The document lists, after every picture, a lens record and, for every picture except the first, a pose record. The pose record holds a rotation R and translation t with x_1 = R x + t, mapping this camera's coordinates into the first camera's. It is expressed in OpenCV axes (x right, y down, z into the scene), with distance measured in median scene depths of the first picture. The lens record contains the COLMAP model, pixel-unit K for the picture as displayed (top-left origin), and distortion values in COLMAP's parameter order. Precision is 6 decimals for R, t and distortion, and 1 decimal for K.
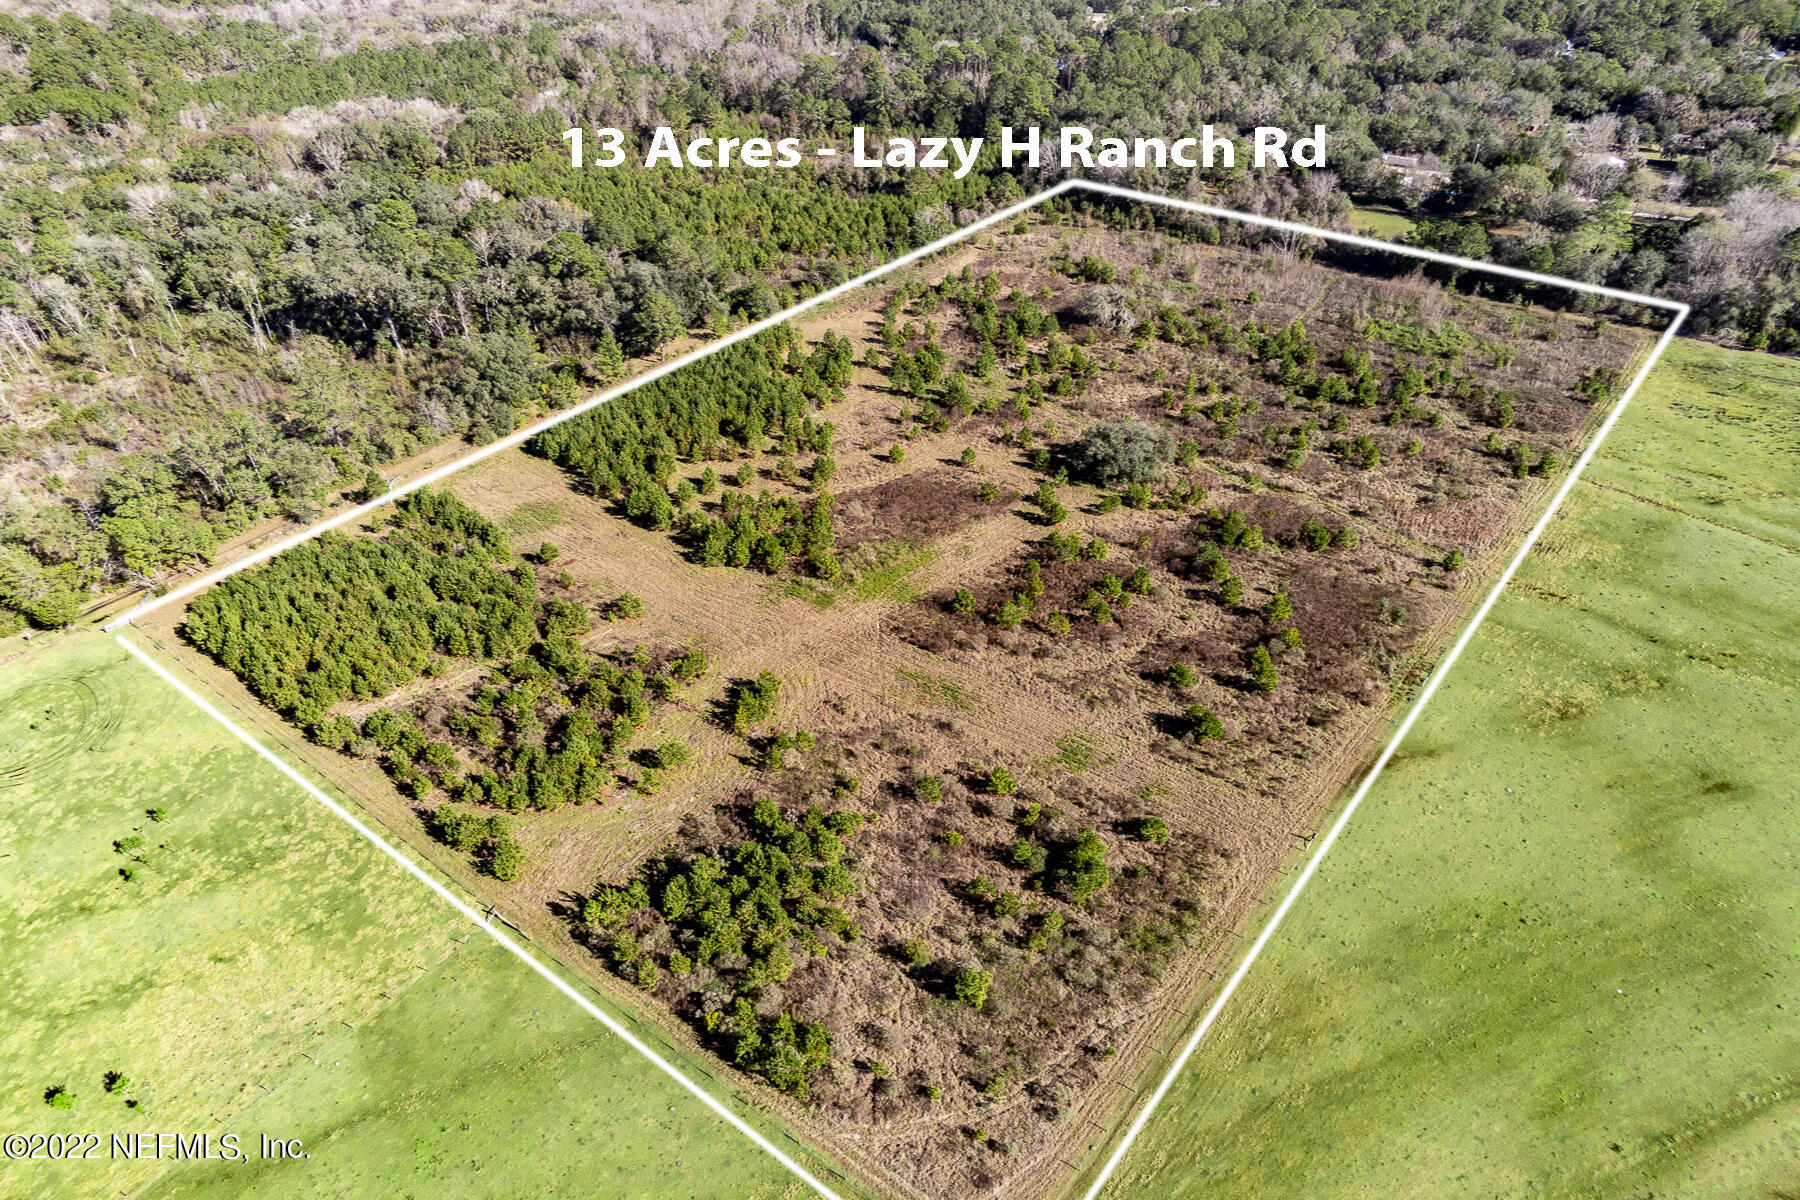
lens RADIAL K [[1198.1, 0, 900.0], [0, 1198.1, 600.0], [0, 0, 1]] dist [-0.053675, 0.032094]
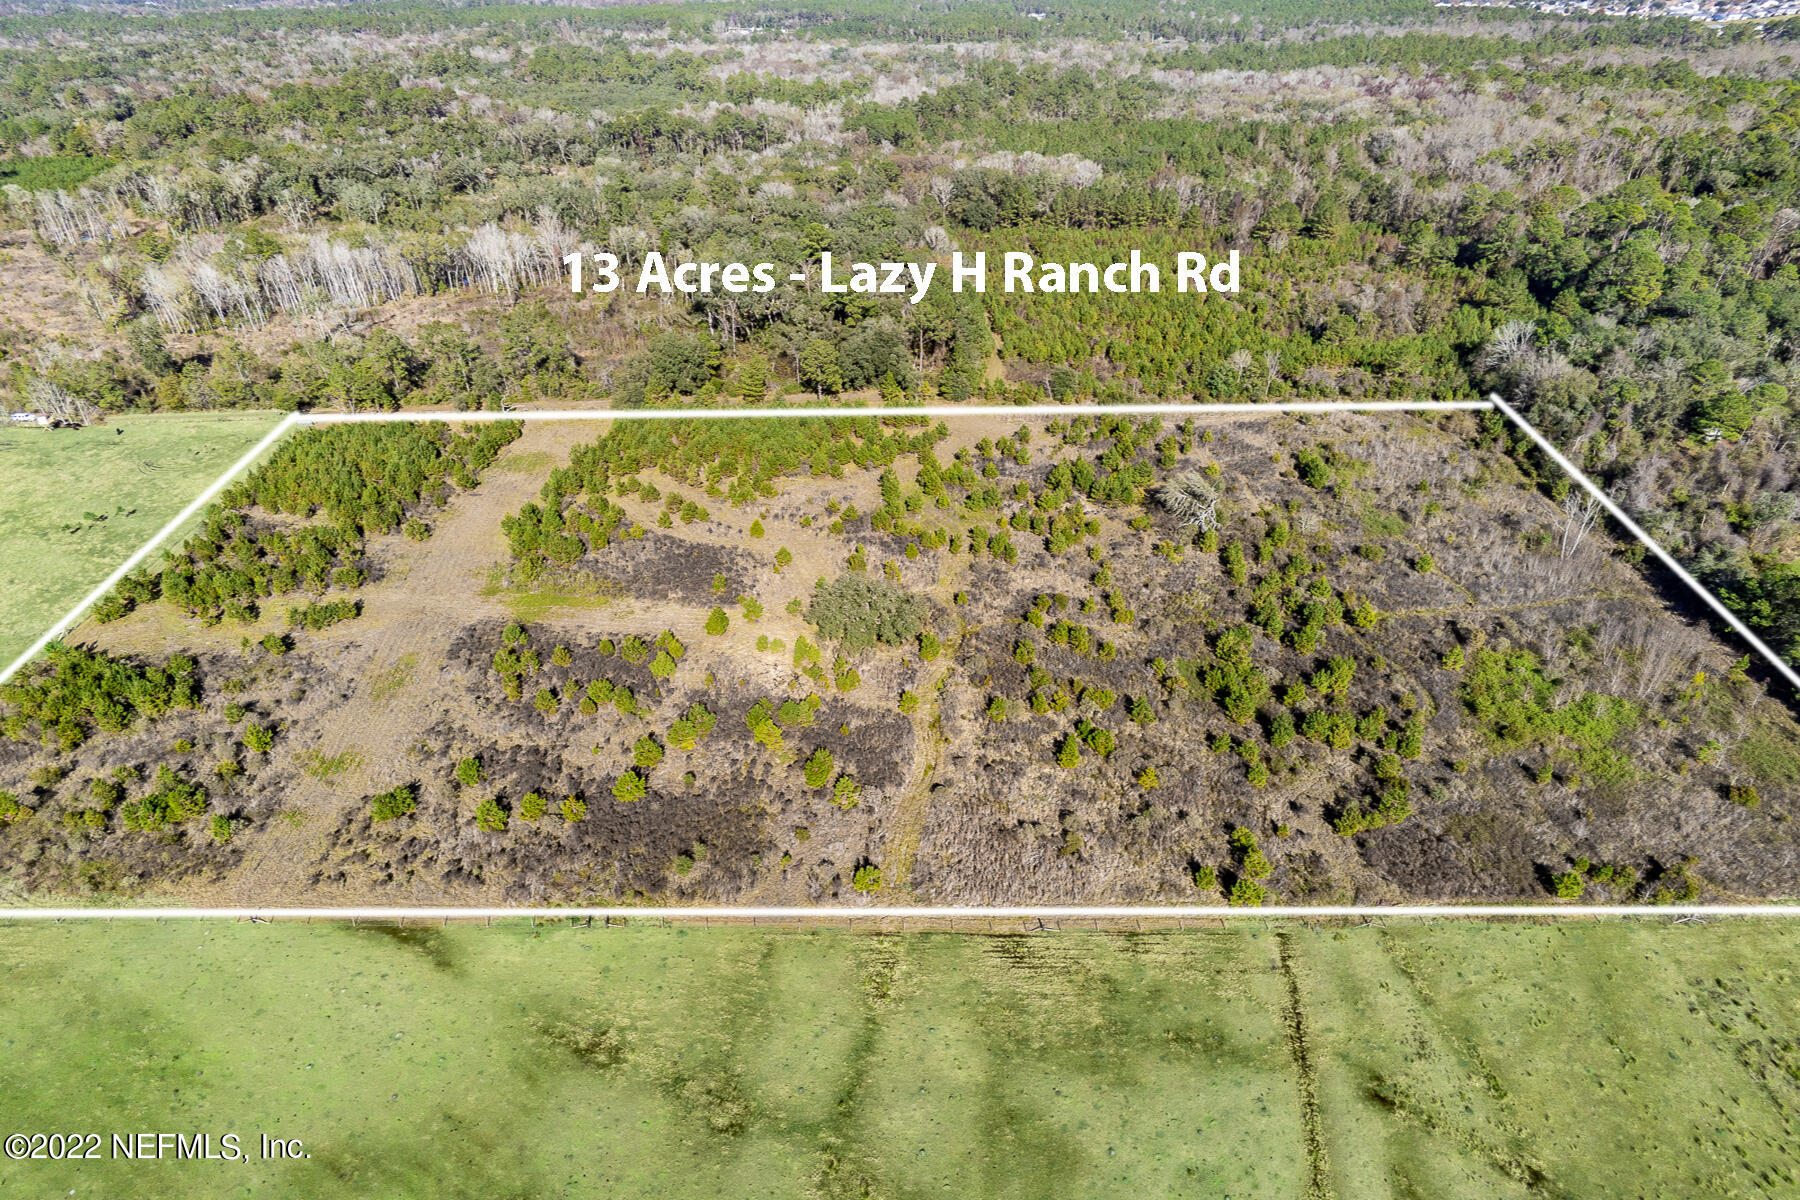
lens RADIAL K [[1198.1, 0, 900.0], [0, 1198.1, 600.0], [0, 0, 1]] dist [-0.053675, 0.032094]
pose [[0.614748, 0.397731, -0.681098, 0.916963], [-0.424612, 0.894616, 0.139169, -0.303555], [0.664673, 0.203648, 0.718845, 0.428197]]
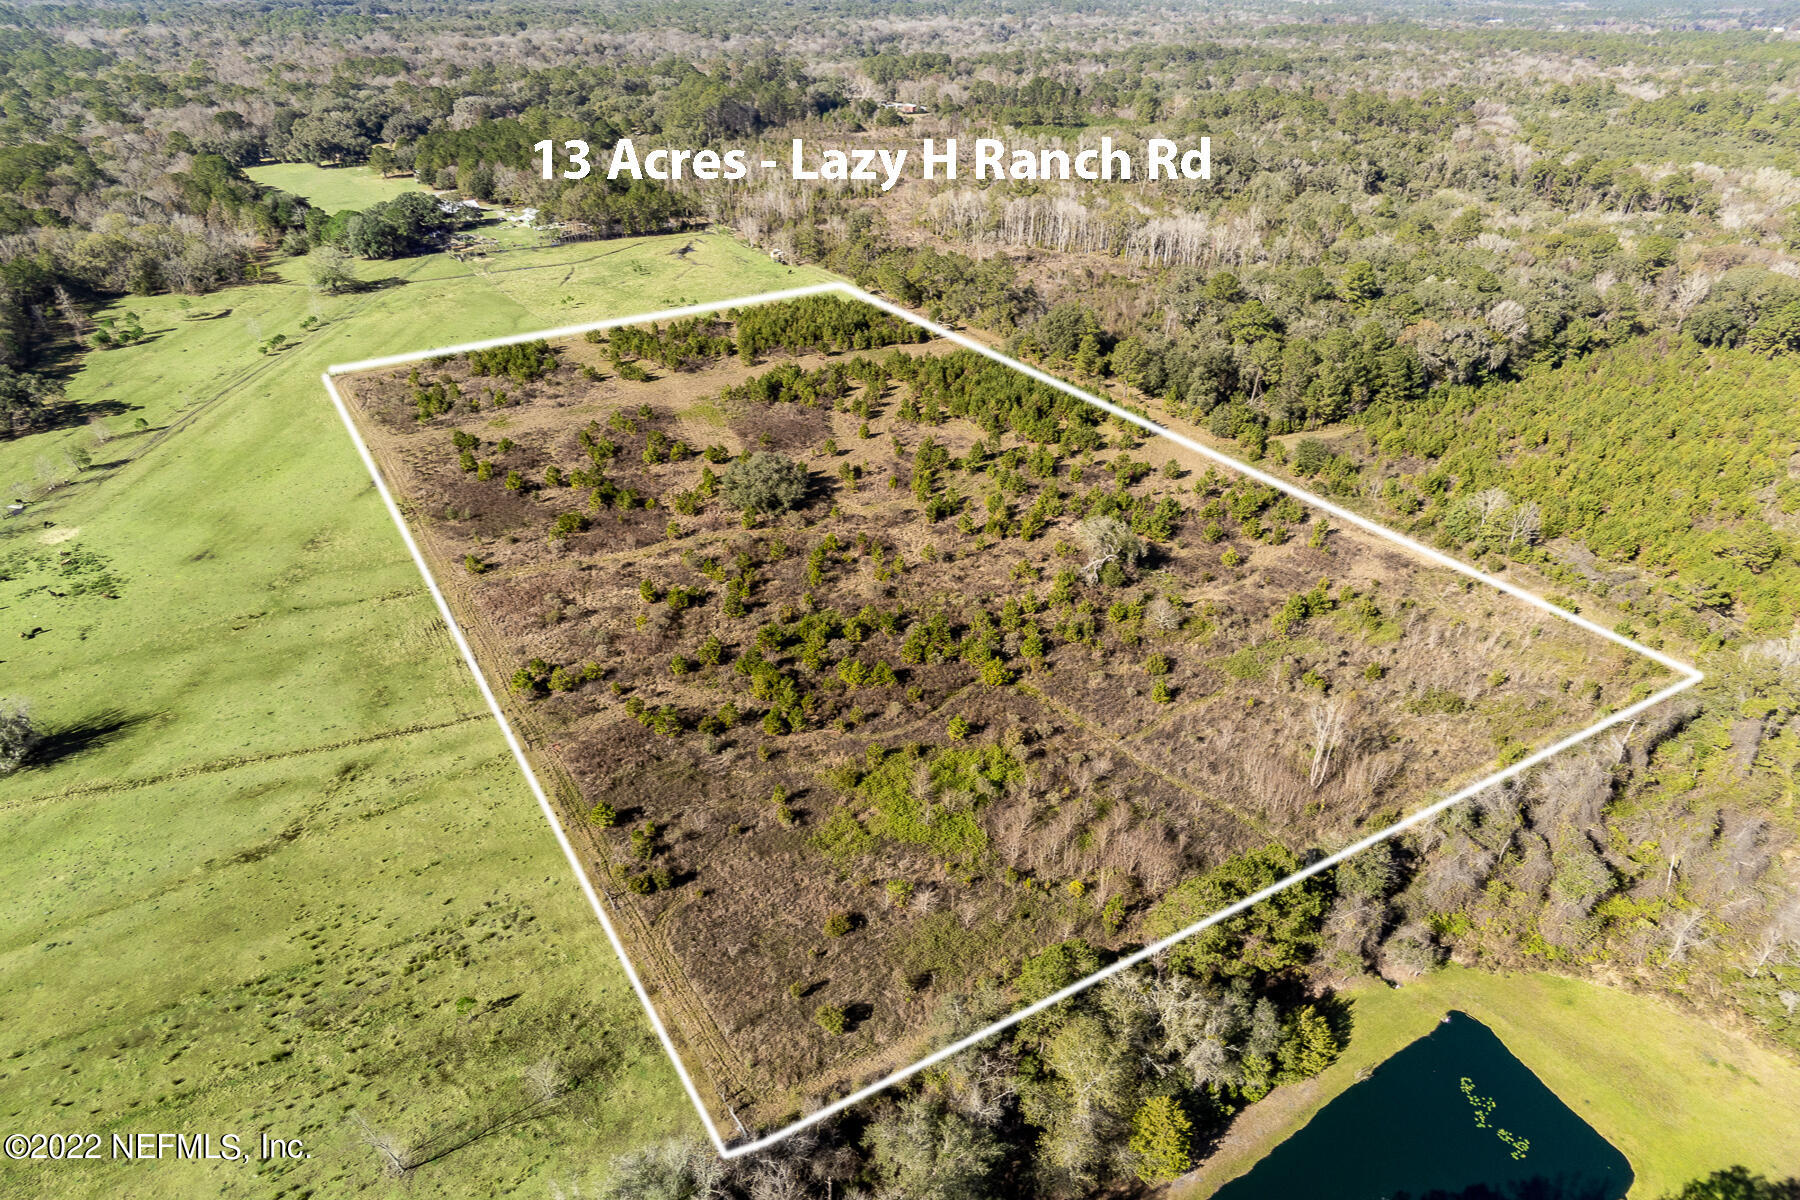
lens RADIAL K [[1198.1, 0, 900.0], [0, 1198.1, 600.0], [0, 0, 1]] dist [-0.053675, 0.032094]
pose [[-0.349955, 0.455569, -0.818528, 1.260048], [-0.510275, 0.640062, 0.574404, -0.864693], [0.785589, 0.618690, 0.008473, 1.320168]]
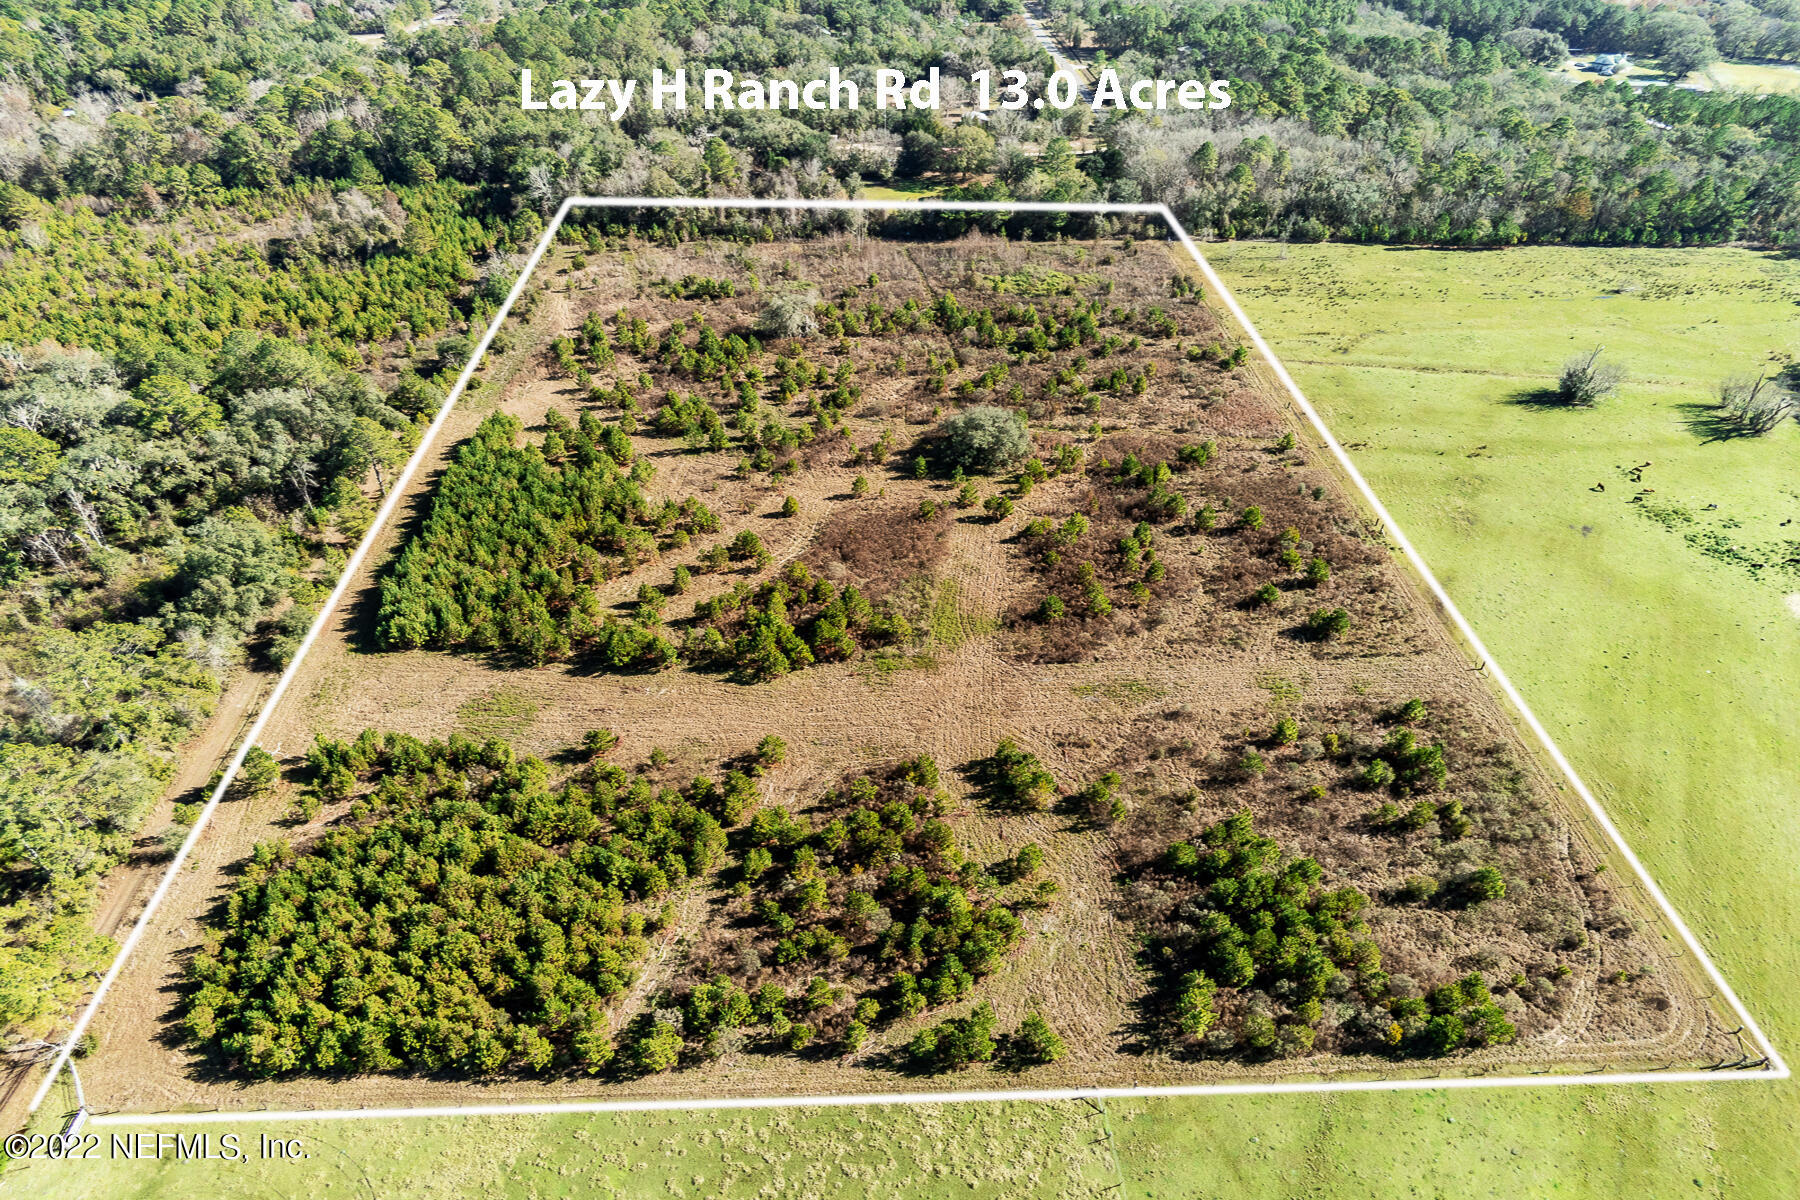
lens RADIAL K [[1198.1, 0, 900.0], [0, 1198.1, 600.0], [0, 0, 1]] dist [-0.053675, 0.032094]
pose [[0.760129, -0.339187, 0.554217, -0.558811], [0.340589, 0.934363, 0.104711, -0.143524], [-0.553357, 0.109167, 0.825759, 0.229835]]
